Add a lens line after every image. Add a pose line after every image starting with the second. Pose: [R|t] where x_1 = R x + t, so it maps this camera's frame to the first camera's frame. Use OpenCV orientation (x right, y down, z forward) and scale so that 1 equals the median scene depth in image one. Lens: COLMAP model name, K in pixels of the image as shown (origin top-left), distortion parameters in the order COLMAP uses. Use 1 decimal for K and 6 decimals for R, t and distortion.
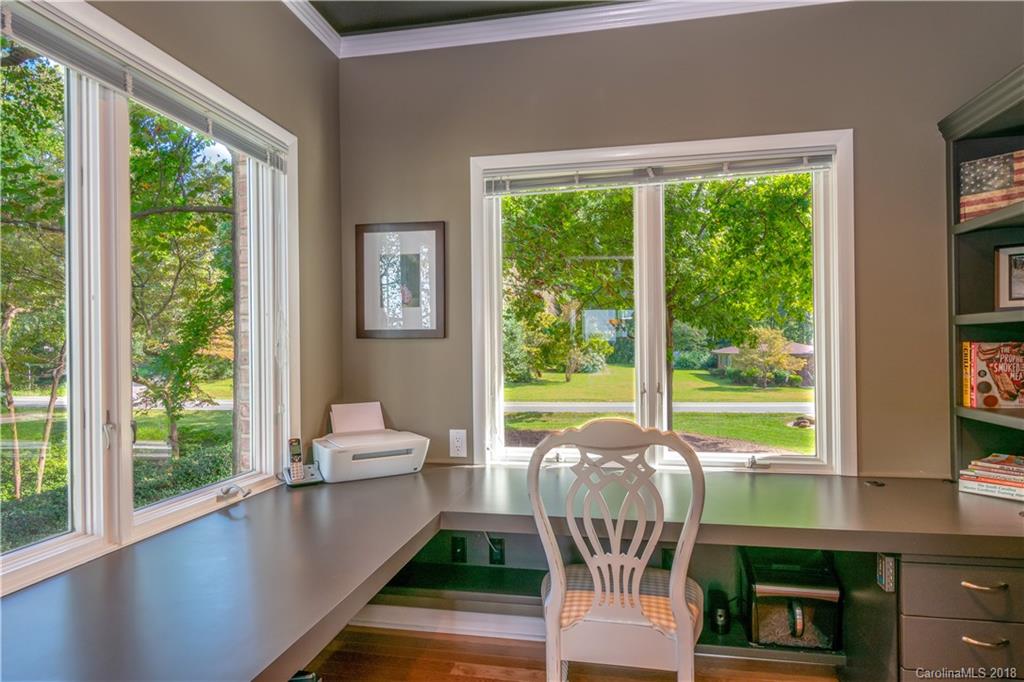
lens RADIAL K [[574.3, 0, 512.0], [0, 574.3, 341.0], [0, 0, 1]] dist [-0.000204, -0.000048]
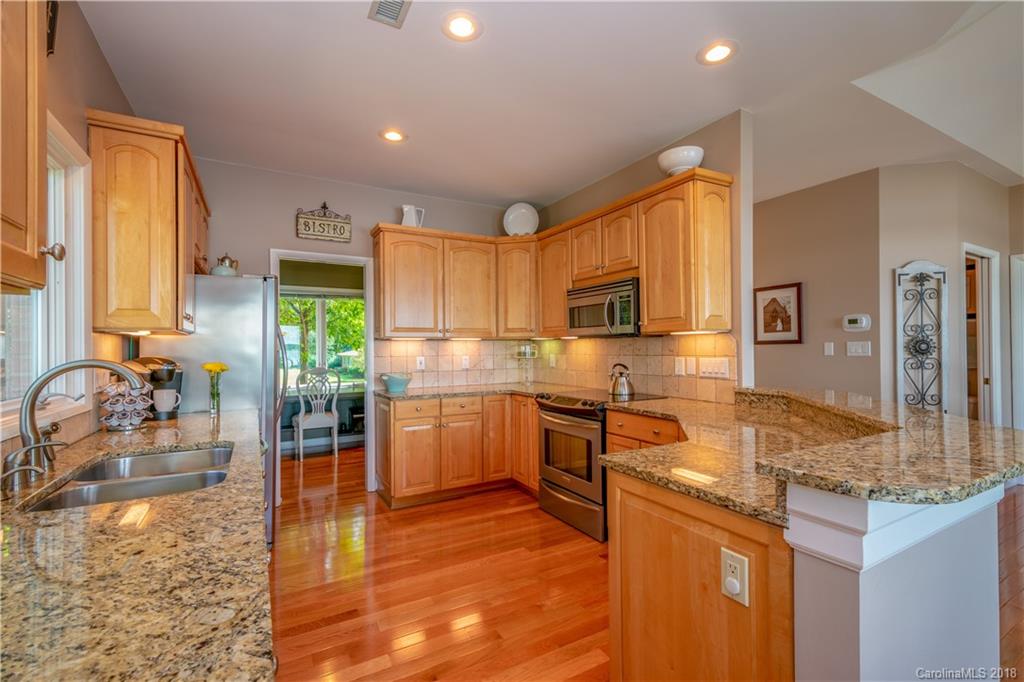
lens RADIAL K [[453.0, 0, 512.0], [0, 453.0, 341.0], [0, 0, 1]] dist [0.000046, -0.000002]
pose [[0.762789, 0.010273, 0.646565, -0.042568], [-0.003058, 0.999920, -0.012280, -0.001337], [-0.646640, 0.007390, 0.762760, -0.117418]]
